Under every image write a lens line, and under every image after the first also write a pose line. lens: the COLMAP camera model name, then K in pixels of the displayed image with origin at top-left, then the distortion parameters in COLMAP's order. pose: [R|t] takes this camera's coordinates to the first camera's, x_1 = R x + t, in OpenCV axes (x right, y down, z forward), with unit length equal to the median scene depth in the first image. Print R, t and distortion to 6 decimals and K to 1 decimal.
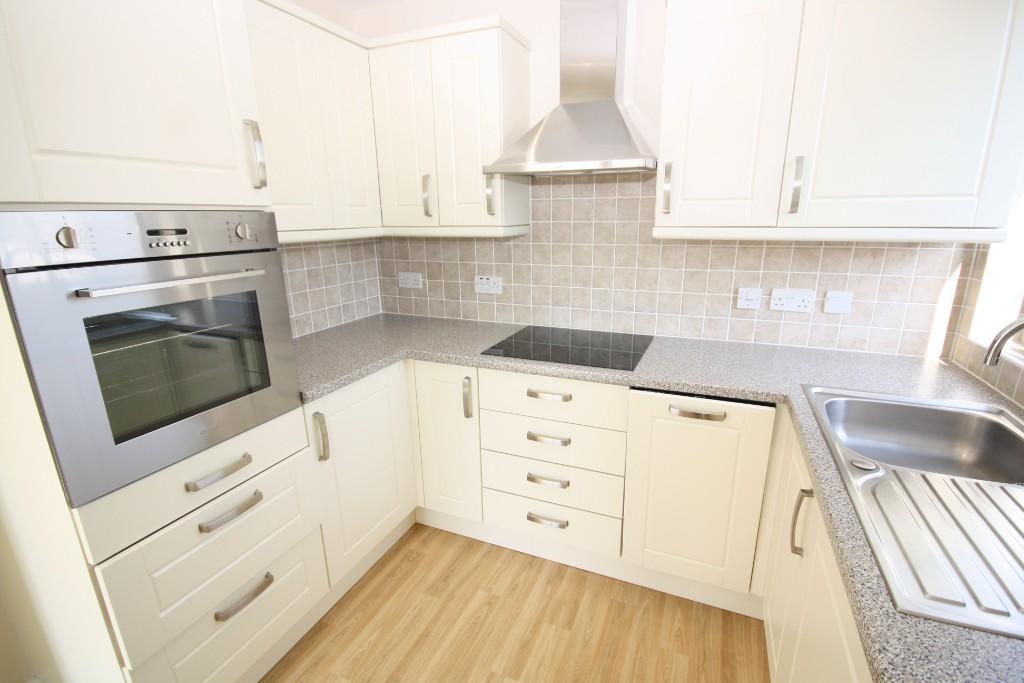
lens RADIAL K [[477.7, 0, 525.8], [0, 477.7, 344.3], [0, 0, 1]] dist [-0.001248, -0.000260]
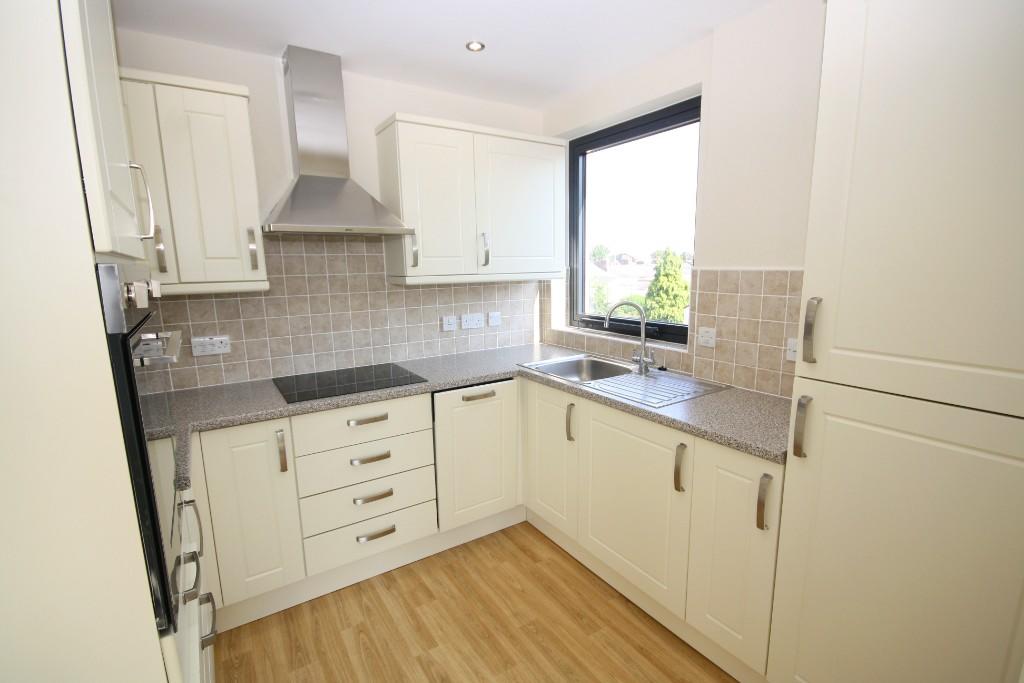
lens RADIAL K [[477.7, 0, 525.8], [0, 477.7, 344.3], [0, 0, 1]] dist [-0.001248, -0.000260]
pose [[0.549166, -0.140926, 0.823746, -0.635451], [0.231282, 0.972810, 0.012239, 0.001709], [-0.803073, 0.183796, 0.566827, 0.001552]]
